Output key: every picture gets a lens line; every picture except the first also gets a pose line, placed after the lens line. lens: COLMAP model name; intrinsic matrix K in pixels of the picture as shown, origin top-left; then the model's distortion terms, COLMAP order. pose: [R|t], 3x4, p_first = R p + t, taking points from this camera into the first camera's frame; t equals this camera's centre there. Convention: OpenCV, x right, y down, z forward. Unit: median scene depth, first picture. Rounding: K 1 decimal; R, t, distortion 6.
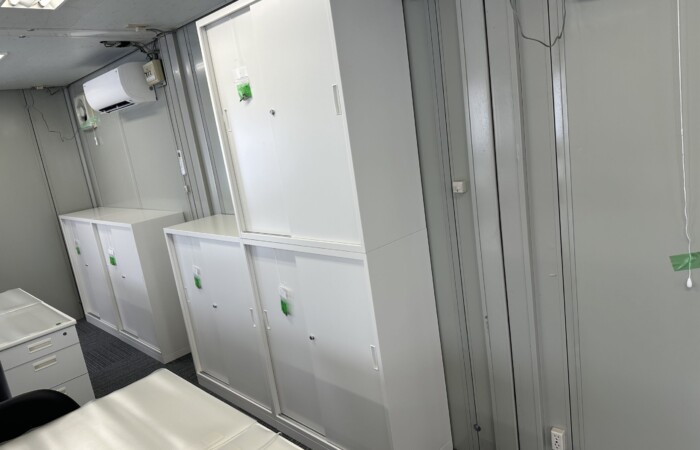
lens RADIAL K [[496.6, 0, 344.6], [0, 496.6, 224.9], [0, 0, 1]] dist [0.057900, -0.069504]
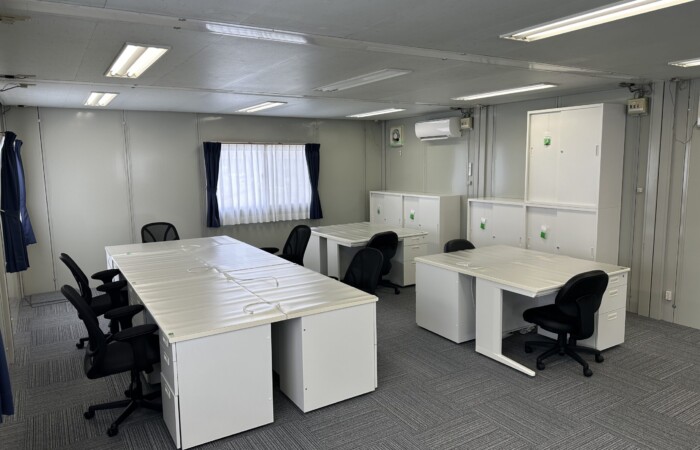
lens RADIAL K [[496.6, 0, 344.6], [0, 496.6, 224.9], [0, 0, 1]] dist [0.057900, -0.069504]
pose [[0.970771, 0.156712, -0.181781, -0.577441], [-0.168338, 0.984445, -0.050302, 0.376846], [0.171071, 0.079433, 0.982052, -1.373381]]
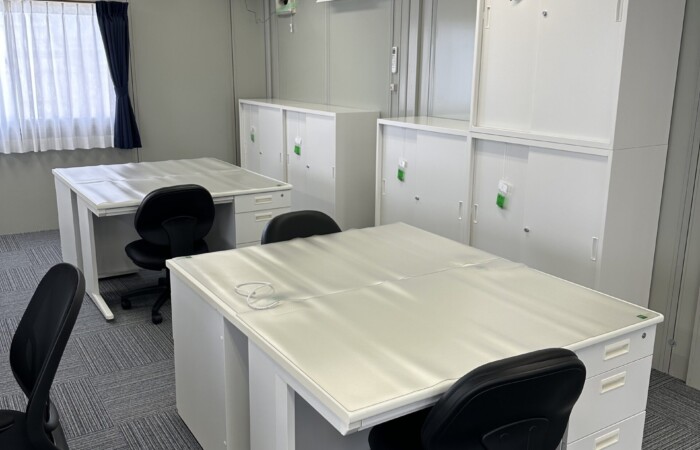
lens RADIAL K [[635.2, 0, 359.7], [0, 635.2, 217.4], [0, 0, 1]] dist [0.266752, -0.582350]
pose [[0.970642, 0.193802, -0.142461, -0.206746], [-0.187838, 0.980697, 0.054312, 0.176788], [0.150237, -0.025958, 0.988309, -0.408511]]
